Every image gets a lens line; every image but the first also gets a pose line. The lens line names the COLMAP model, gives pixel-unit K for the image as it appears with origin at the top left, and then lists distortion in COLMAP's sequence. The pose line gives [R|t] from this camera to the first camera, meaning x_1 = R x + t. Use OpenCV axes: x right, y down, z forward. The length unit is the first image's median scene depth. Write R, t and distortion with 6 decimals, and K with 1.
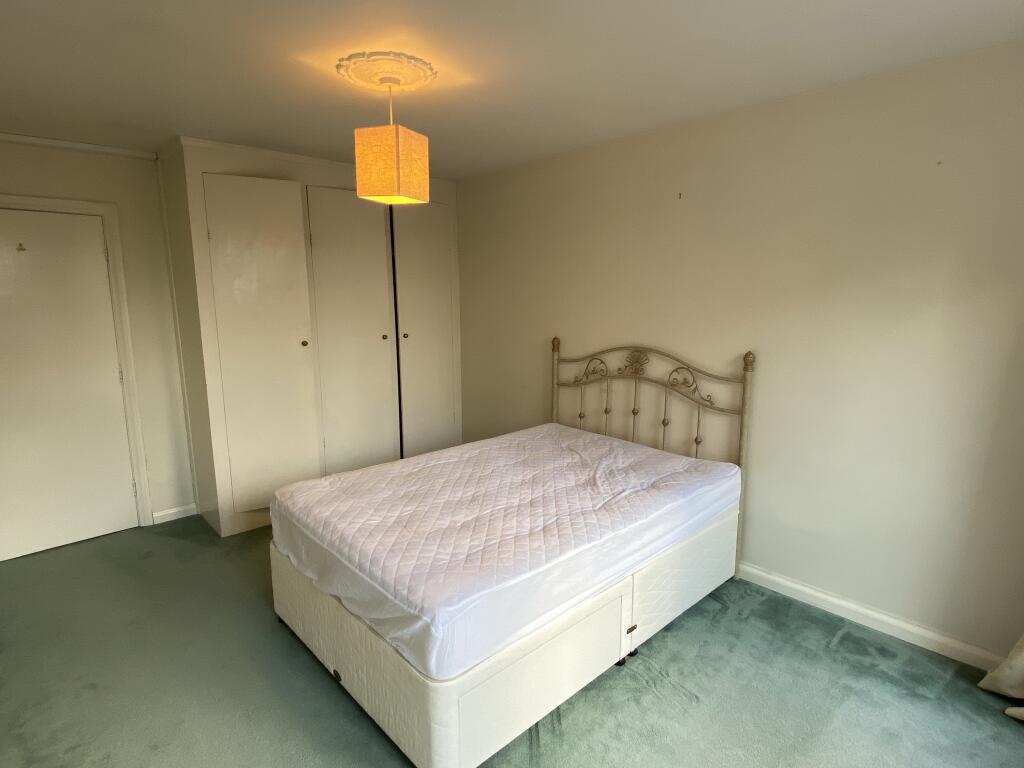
lens RADIAL K [[537.7, 0, 512.0], [0, 537.7, 384.0], [0, 0, 1]] dist [-0.000102, -0.000026]
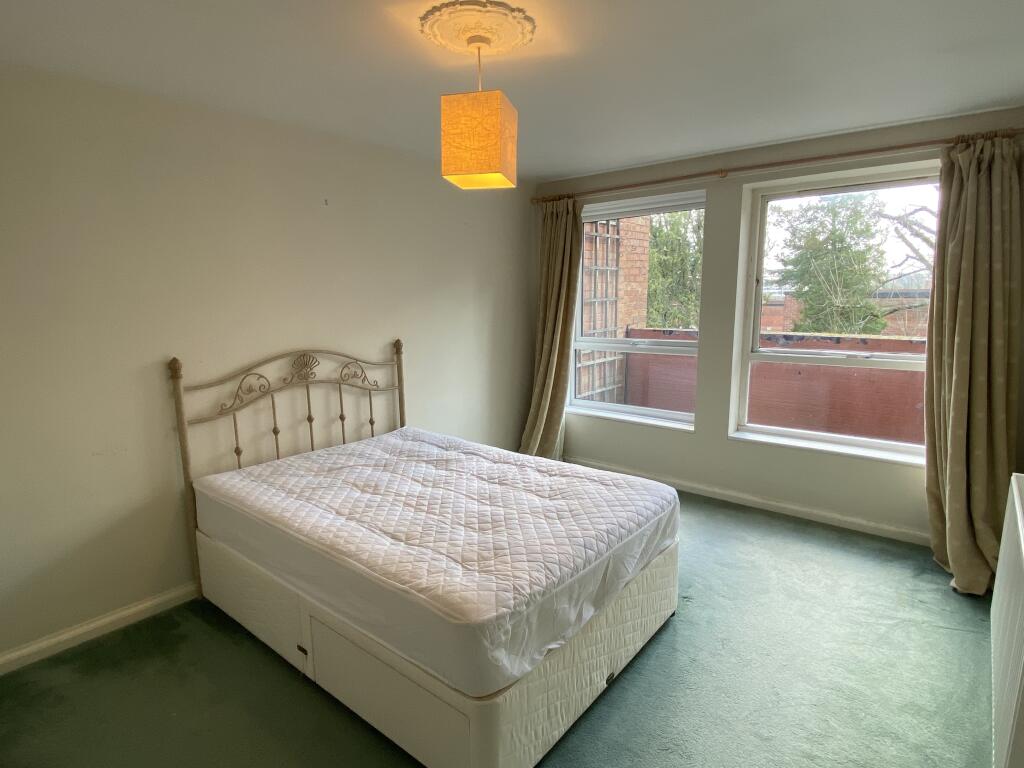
lens RADIAL K [[537.7, 0, 512.0], [0, 537.7, 384.0], [0, 0, 1]] dist [-0.000102, -0.000026]
pose [[-0.166746, -0.151337, 0.974317, -0.764508], [0.166823, 0.969575, 0.179151, -0.121526], [-0.971785, 0.192411, -0.136427, 0.791023]]
